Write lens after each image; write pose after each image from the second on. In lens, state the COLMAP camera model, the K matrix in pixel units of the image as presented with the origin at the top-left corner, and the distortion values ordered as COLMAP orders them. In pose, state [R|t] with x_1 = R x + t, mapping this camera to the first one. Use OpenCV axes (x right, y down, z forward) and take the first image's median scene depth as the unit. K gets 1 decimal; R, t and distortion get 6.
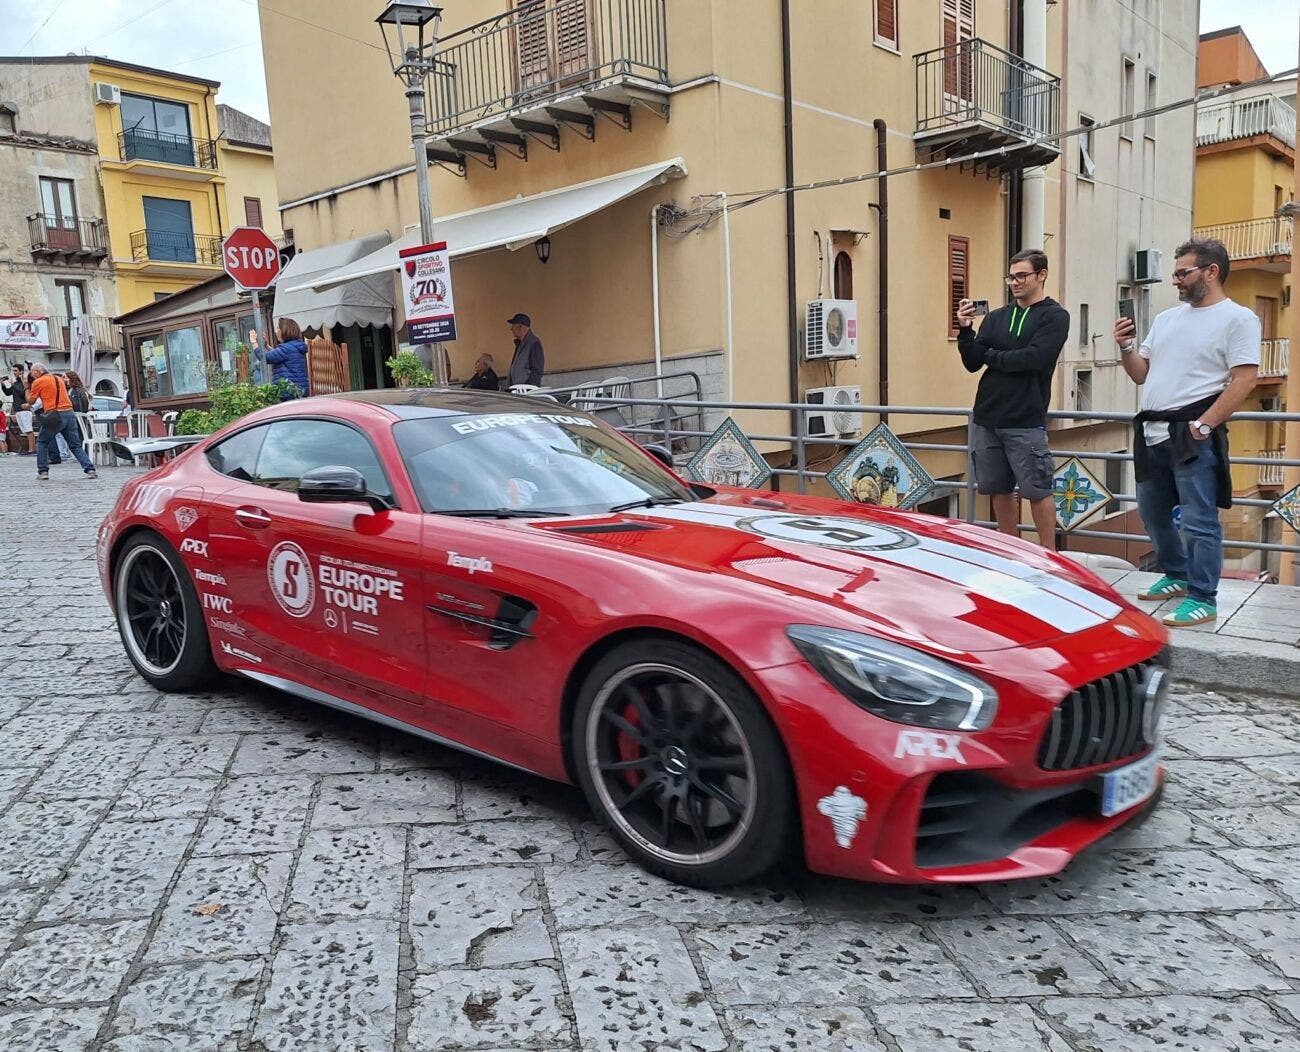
lens RADIAL K [[1150.4, 0, 512.8], [0, 1150.4, 603.6], [0, 0, 1]] dist [0.141644, -0.226237]
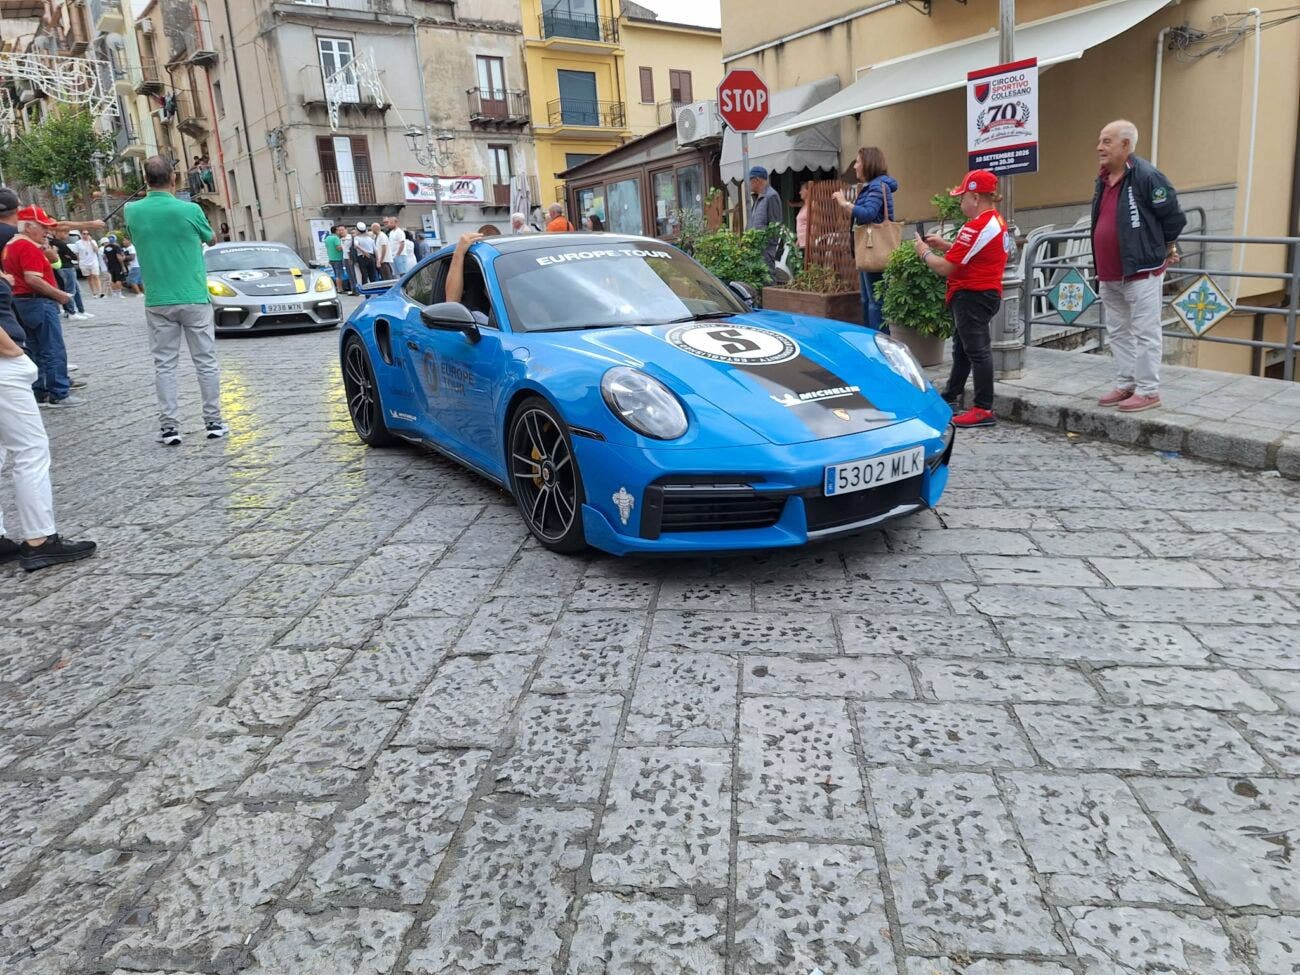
lens RADIAL K [[931.1, 0, 663.3], [0, 931.1, 473.9], [0, 0, 1]] dist [0.064454, -0.066705]
pose [[0.987377, 0.028677, -0.155771, -0.121540], [-0.017756, 0.997314, 0.071056, -0.025882], [0.157391, -0.067393, 0.985234, 0.136329]]
